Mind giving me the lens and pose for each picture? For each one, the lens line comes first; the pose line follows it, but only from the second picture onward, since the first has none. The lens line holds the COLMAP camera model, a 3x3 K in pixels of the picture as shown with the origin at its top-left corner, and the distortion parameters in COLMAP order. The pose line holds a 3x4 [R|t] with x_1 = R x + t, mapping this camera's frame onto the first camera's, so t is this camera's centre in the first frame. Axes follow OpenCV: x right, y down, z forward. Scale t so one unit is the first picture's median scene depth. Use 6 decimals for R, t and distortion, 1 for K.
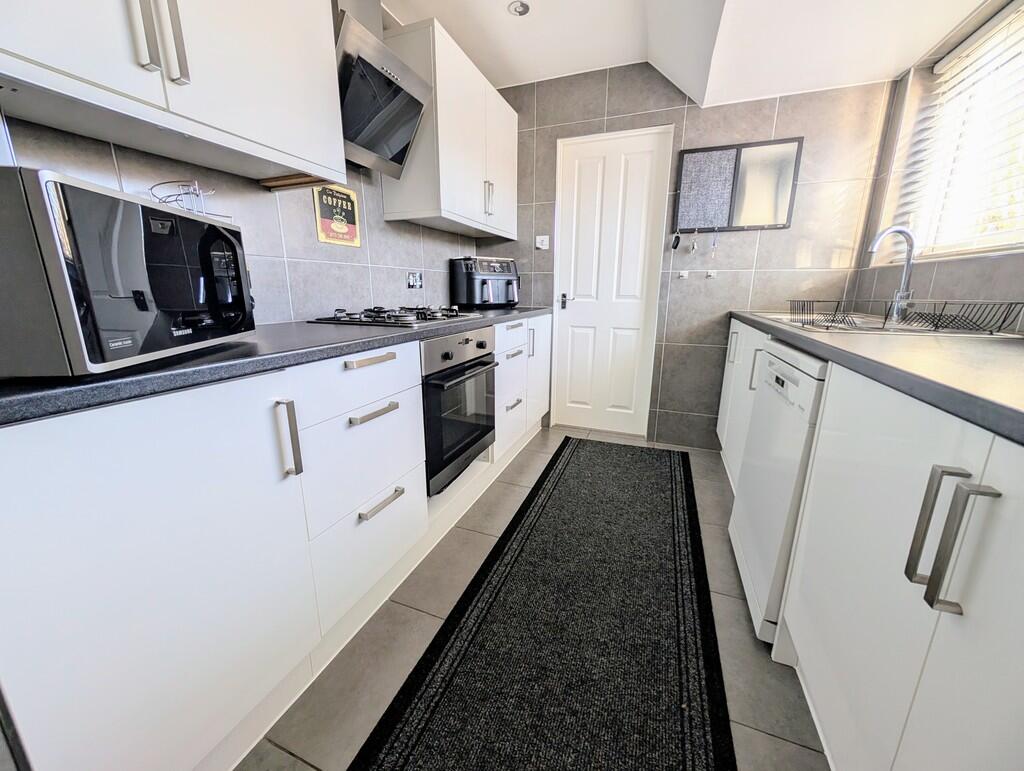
lens RADIAL K [[389.1, 0, 511.4], [0, 389.1, 384.7], [0, 0, 1]] dist [0.000473, 0.000376]
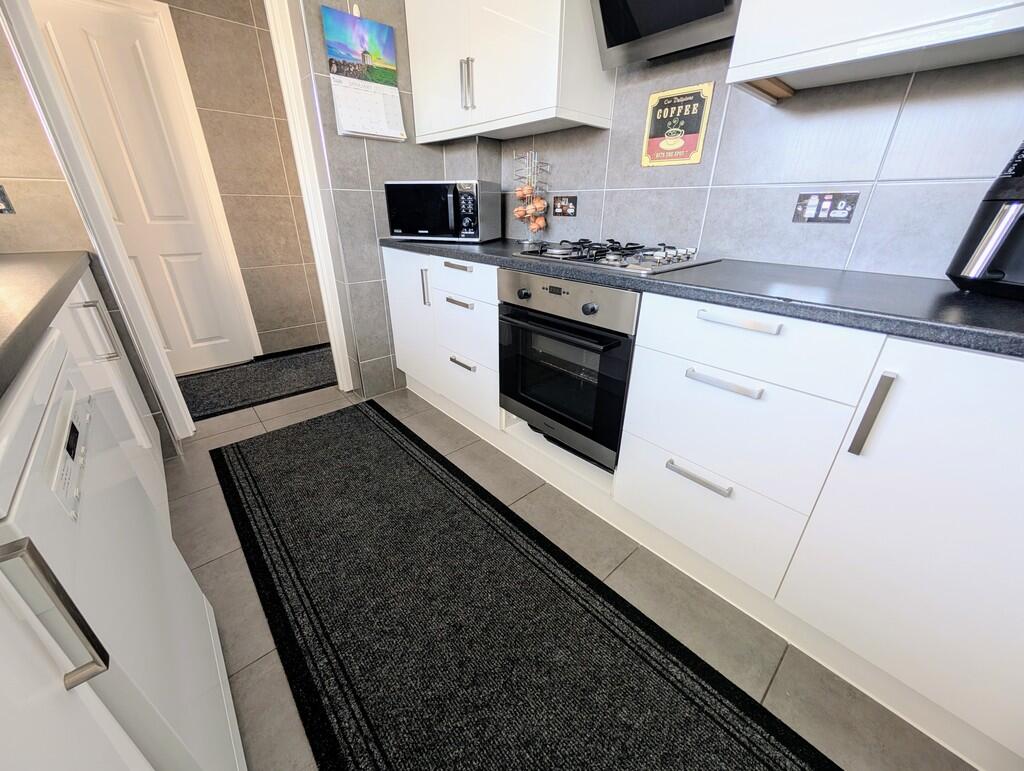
lens RADIAL K [[389.1, 0, 514.3], [0, 389.1, 380.5], [0, 0, 1]] dist [0.000473, 0.000376]
pose [[-0.451464, 0.361923, -0.815593, 0.576192], [-0.221174, 0.840130, 0.495240, -0.300354], [0.864443, 0.403971, -0.299241, 1.118427]]
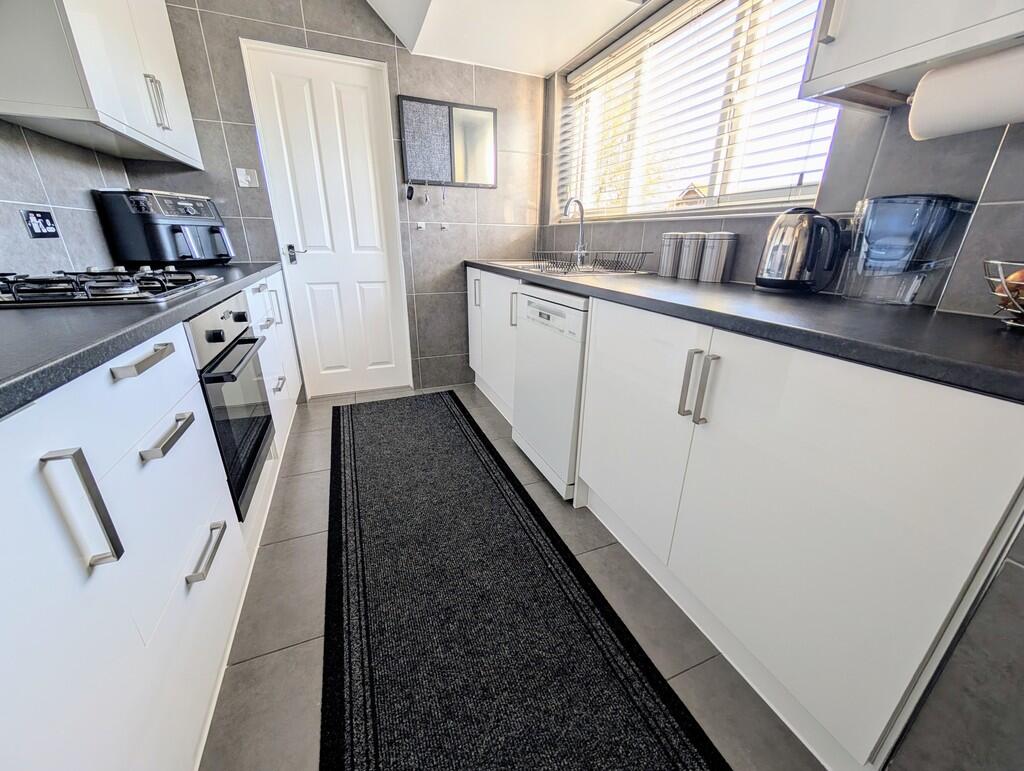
lens RADIAL K [[389.1, 0, 514.5], [0, 389.1, 385.4], [0, 0, 1]] dist [0.000473, 0.000376]
pose [[0.724063, -0.238137, 0.647321, -0.209134], [0.155441, 0.970702, 0.183235, -0.026616], [-0.671991, -0.032054, 0.739866, 0.059467]]
